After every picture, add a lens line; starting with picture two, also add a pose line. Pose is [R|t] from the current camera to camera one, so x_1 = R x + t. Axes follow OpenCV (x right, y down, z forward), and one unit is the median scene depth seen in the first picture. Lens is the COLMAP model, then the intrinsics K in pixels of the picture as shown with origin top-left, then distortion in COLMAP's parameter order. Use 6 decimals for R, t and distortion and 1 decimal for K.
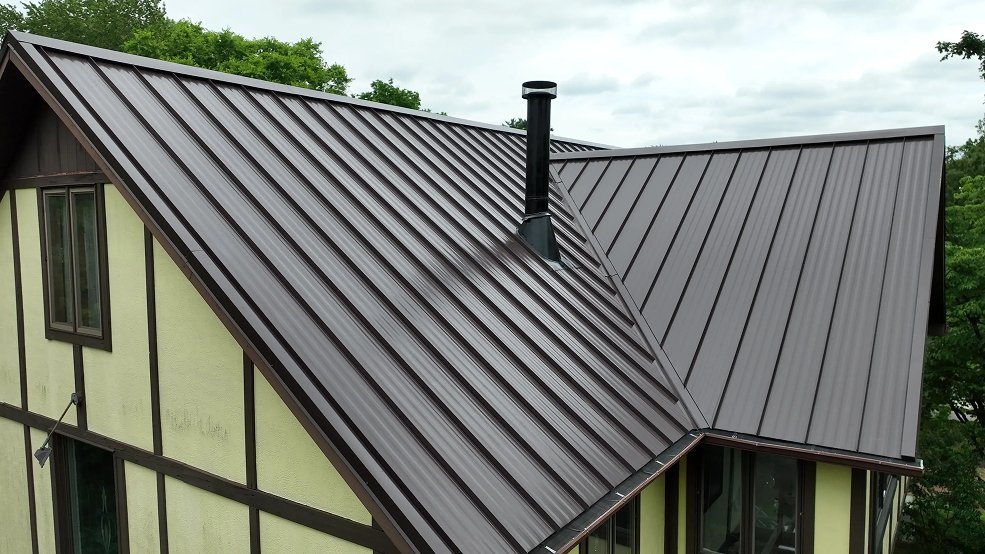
lens RADIAL K [[717.8, 0, 489.7], [0, 717.8, 291.4], [0, 0, 1]] dist [-0.057114, 0.086145]
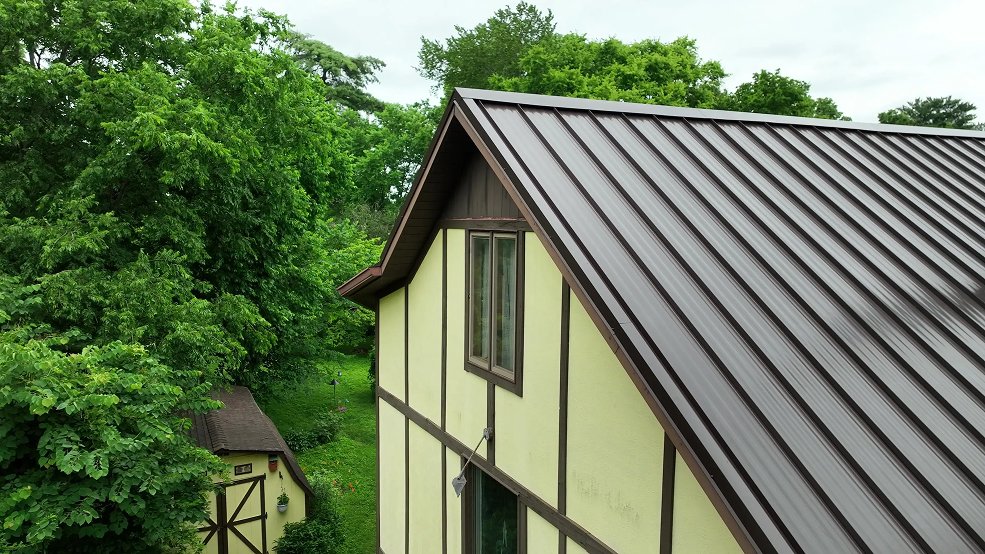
lens RADIAL K [[702.9, 0, 493.2], [0, 702.9, 272.6], [0, 0, 1]] dist [0.028492, 0.005401]
pose [[0.879830, 0.043959, -0.473252, -0.104586], [-0.052061, 0.998636, -0.004028, -0.081333], [0.472429, 0.028182, 0.880918, 0.102065]]
